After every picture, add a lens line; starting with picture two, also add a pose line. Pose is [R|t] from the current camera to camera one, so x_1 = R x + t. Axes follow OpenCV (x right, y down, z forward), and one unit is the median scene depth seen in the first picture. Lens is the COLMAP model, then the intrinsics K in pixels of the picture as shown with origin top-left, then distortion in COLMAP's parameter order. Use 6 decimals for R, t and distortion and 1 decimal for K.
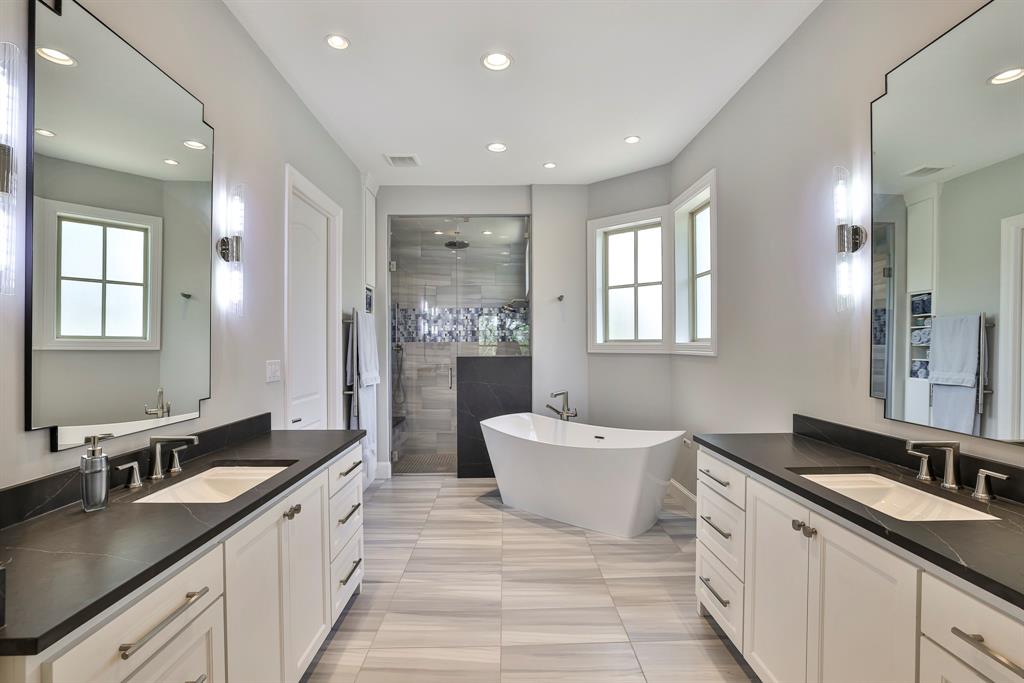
lens RADIAL K [[470.0, 0, 512.4], [0, 470.0, 346.7], [0, 0, 1]] dist [-0.036671, 0.007513]
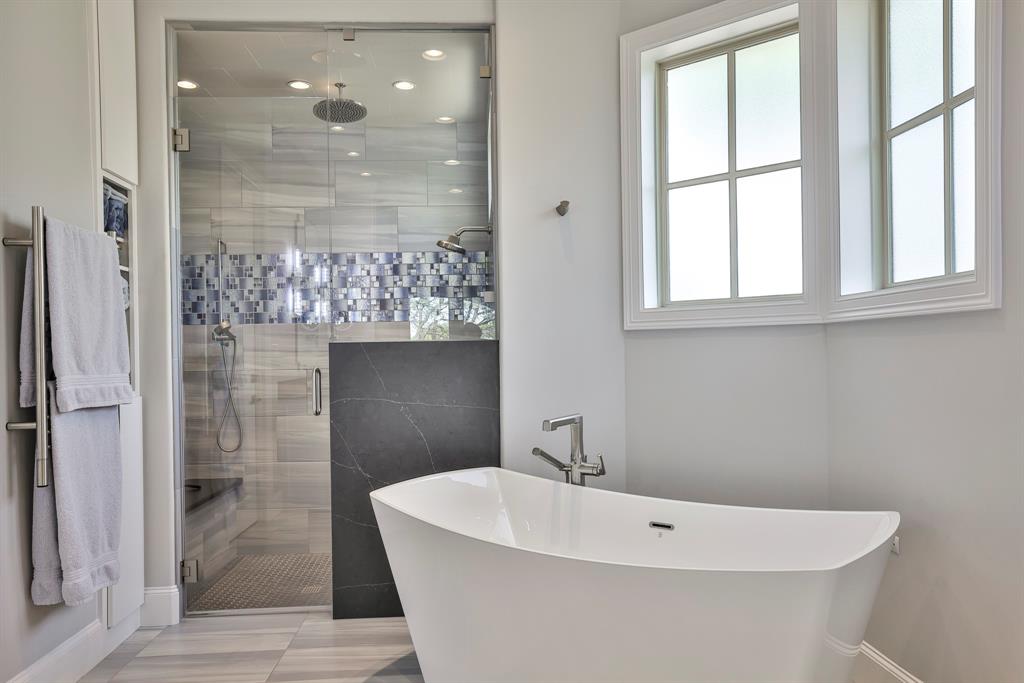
lens RADIAL K [[837.2, 0, 512.7], [0, 837.2, 346.8], [0, 0, 1]] dist [0.011191, 0.009612]
pose [[0.998788, -0.010039, 0.048180, 0.015767], [0.009957, 0.999949, 0.001944, 0.025292], [-0.048197, -0.001462, 0.998837, 0.205814]]
